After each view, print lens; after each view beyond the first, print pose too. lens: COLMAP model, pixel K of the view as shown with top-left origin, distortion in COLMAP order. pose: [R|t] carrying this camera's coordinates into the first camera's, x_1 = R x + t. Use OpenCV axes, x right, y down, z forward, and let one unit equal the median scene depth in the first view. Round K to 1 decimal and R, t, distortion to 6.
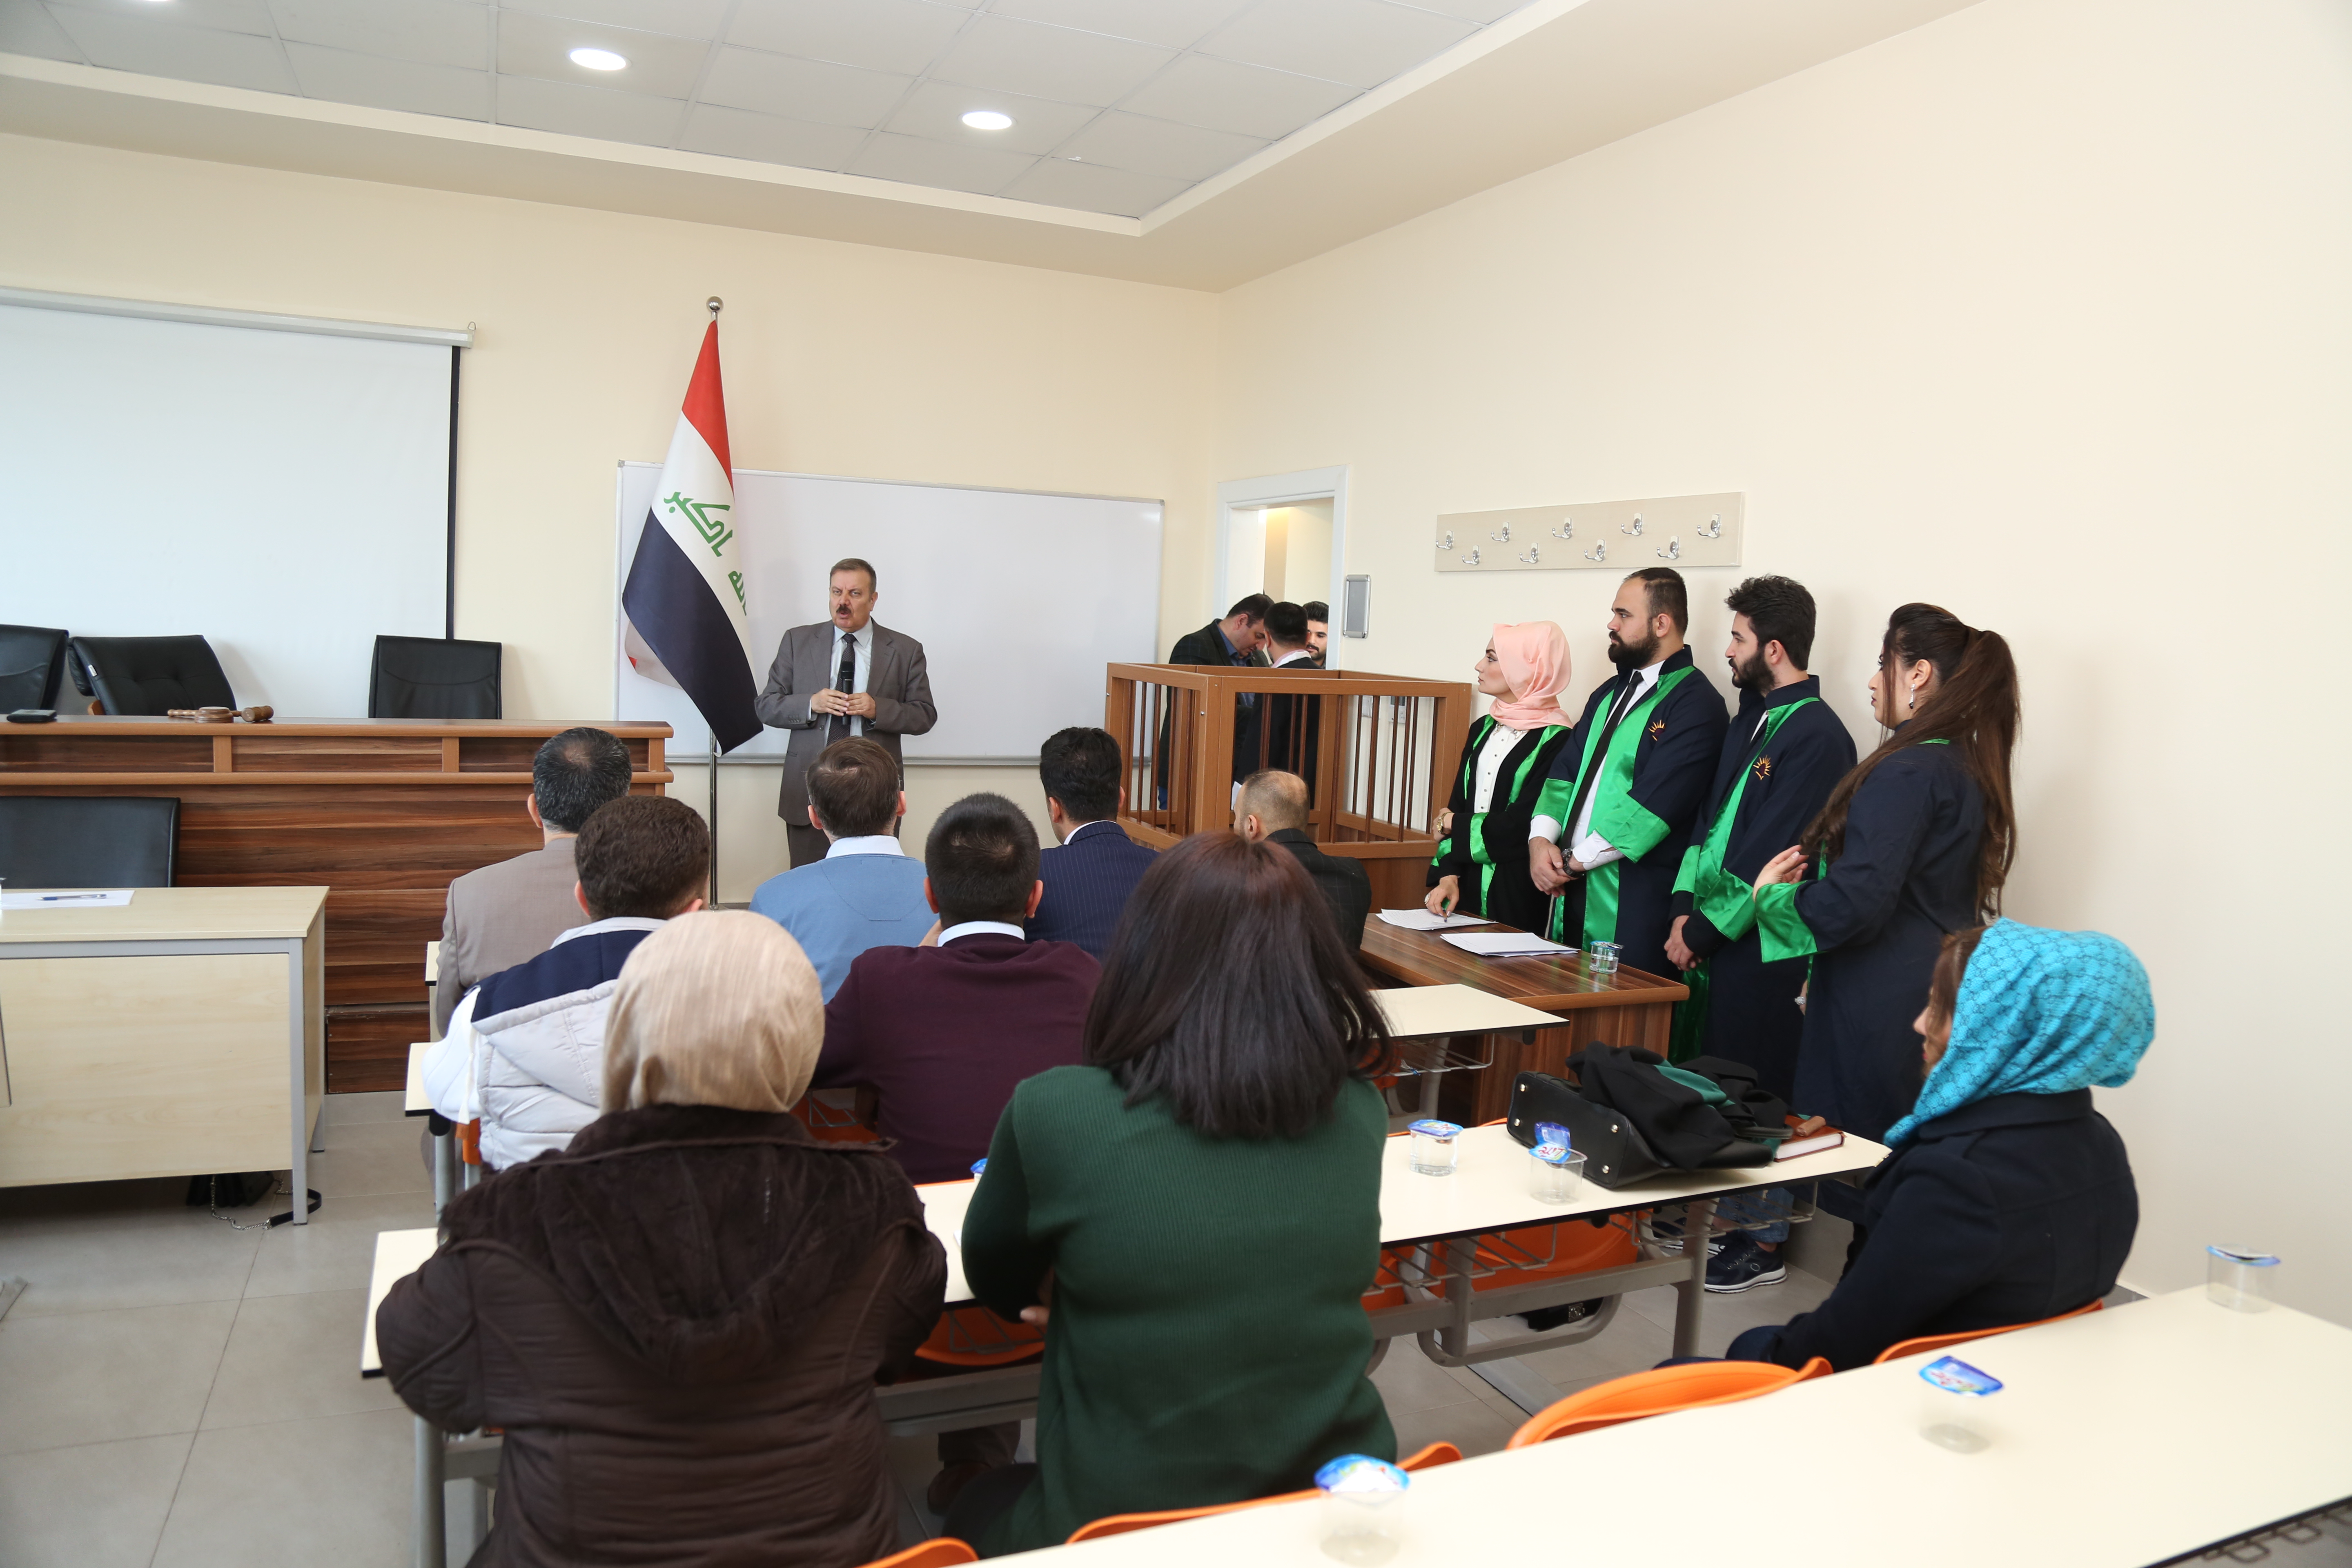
lens RADIAL K [[1625.7, 0, 1176.0], [0, 1625.7, 784.0], [0, 0, 1]] dist [-0.077815, 0.003356]
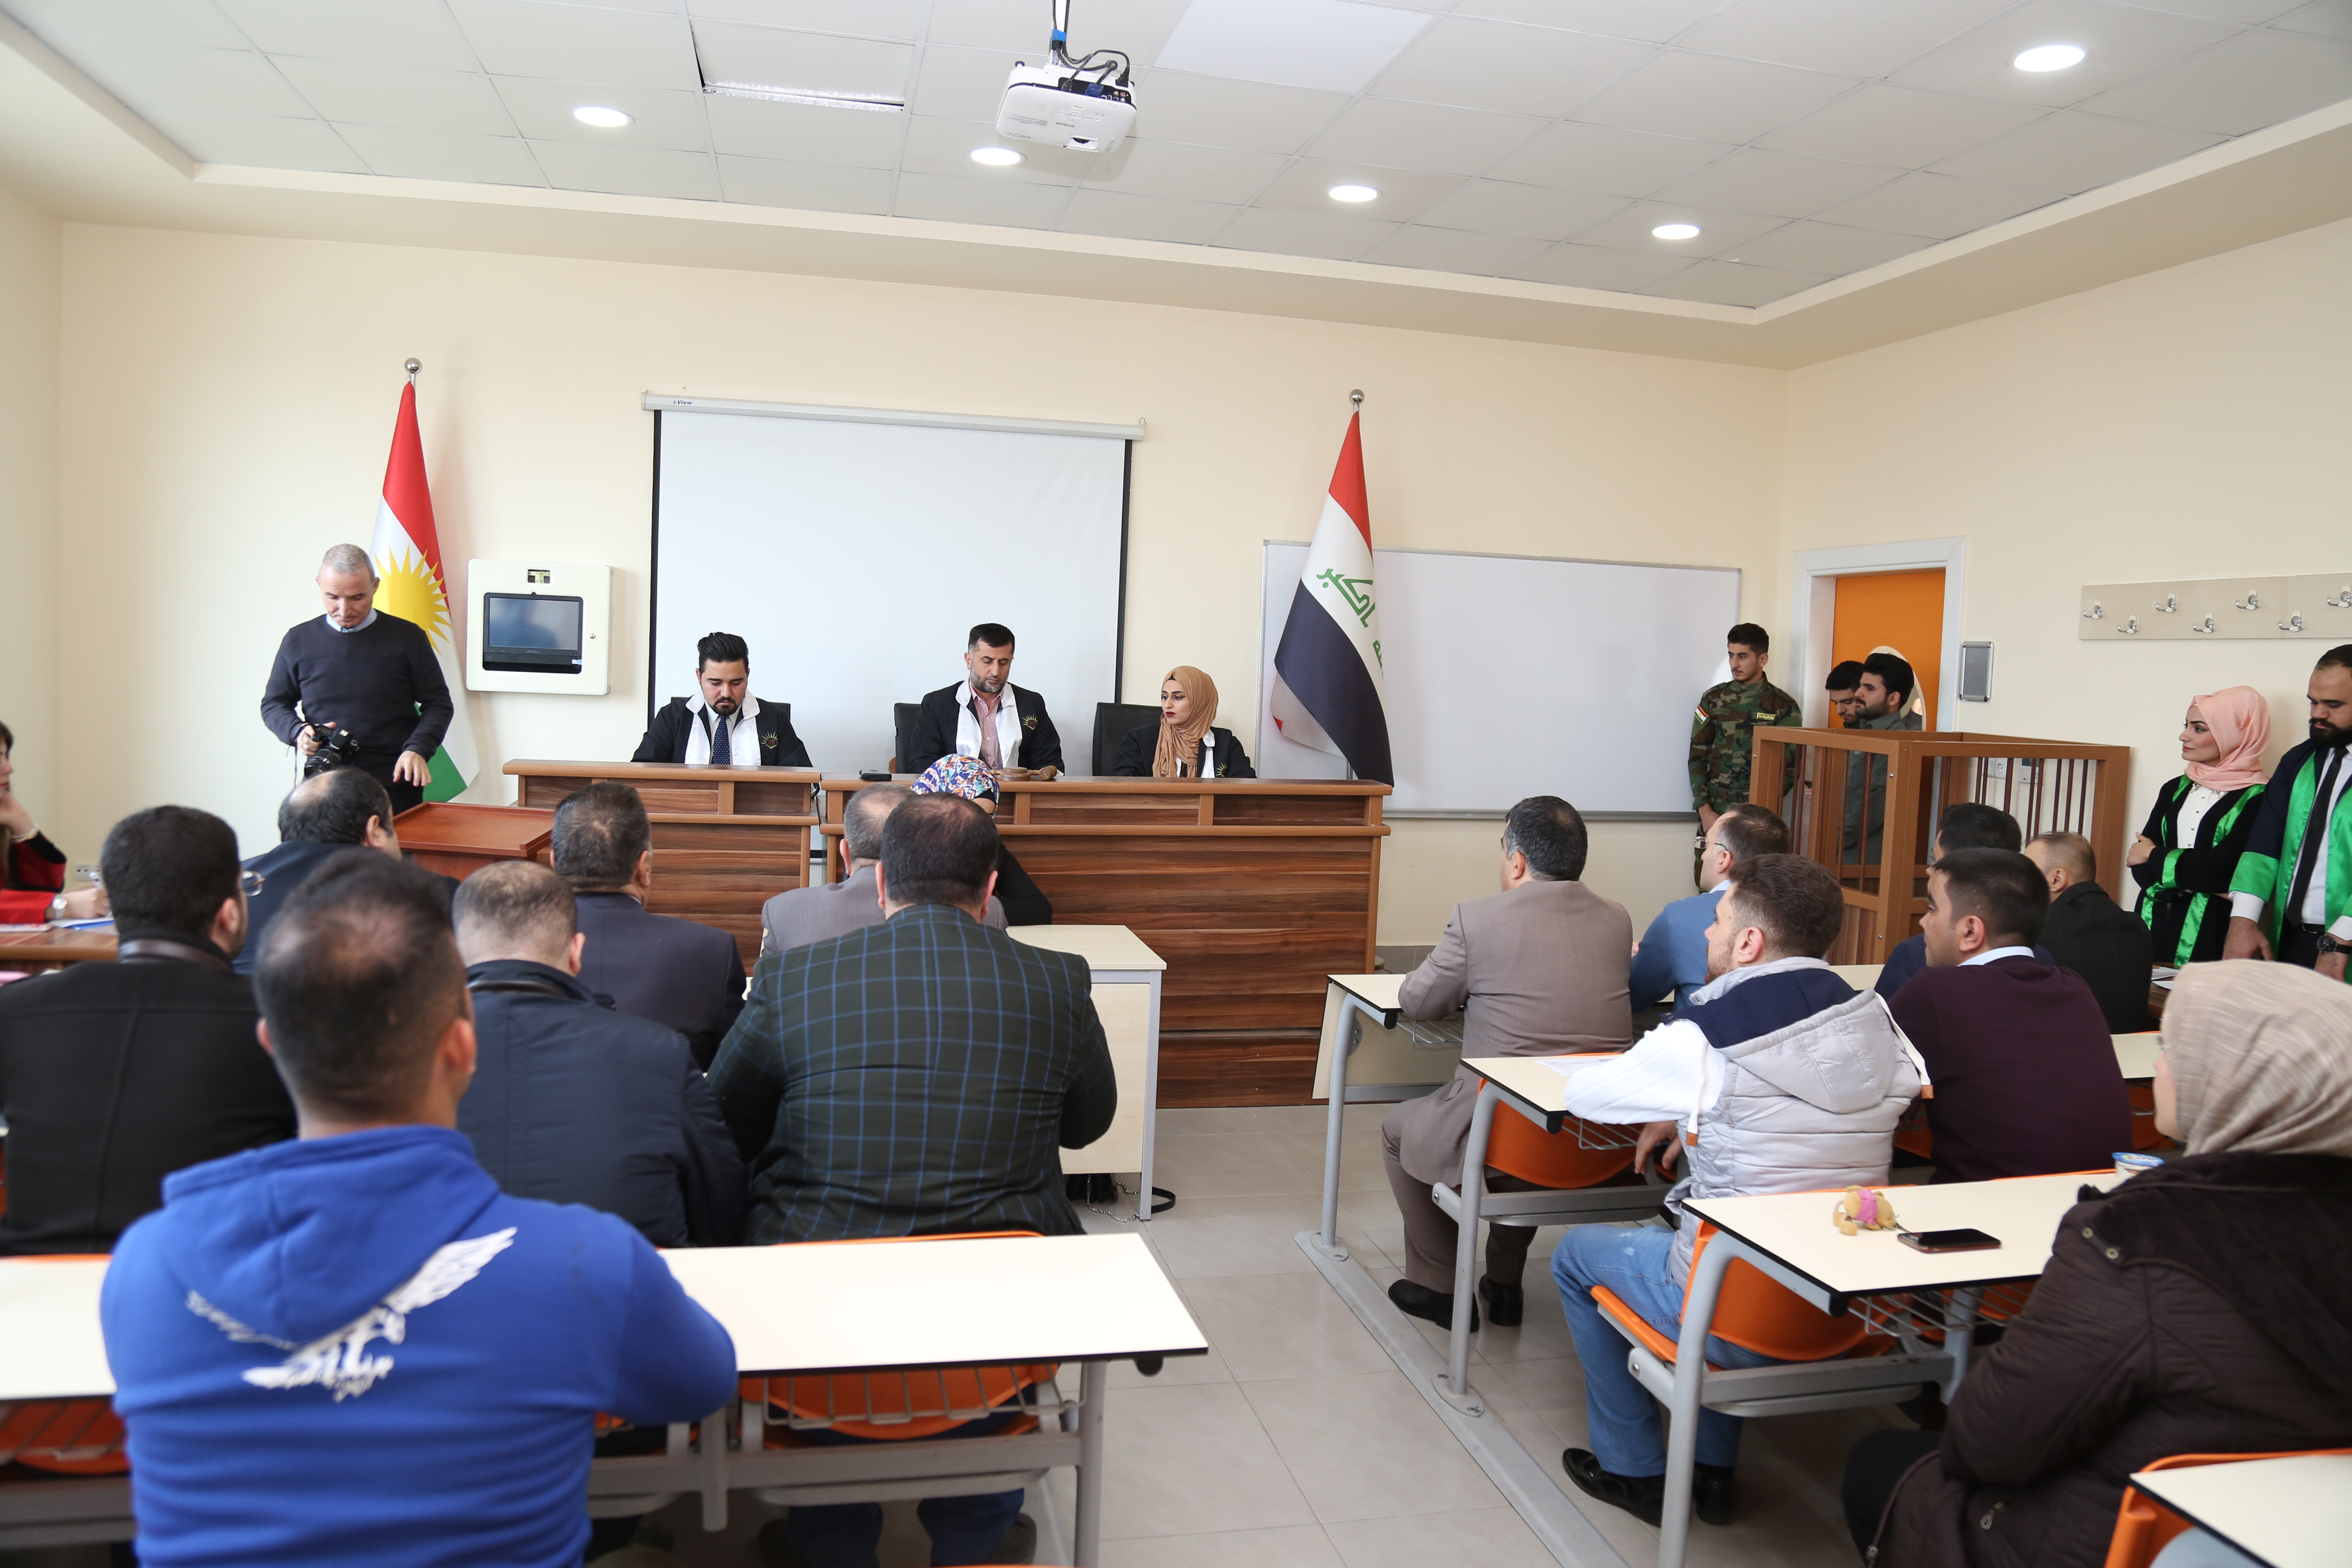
lens RADIAL K [[1614.6, 0, 1176.0], [0, 1614.6, 784.0], [0, 0, 1]] dist [-0.088266, 0.001862]
pose [[0.985608, 0.002225, -0.169033, -0.230424], [-0.007442, 0.999515, -0.030242, -0.001566], [0.168884, 0.031064, 0.985146, -0.091085]]
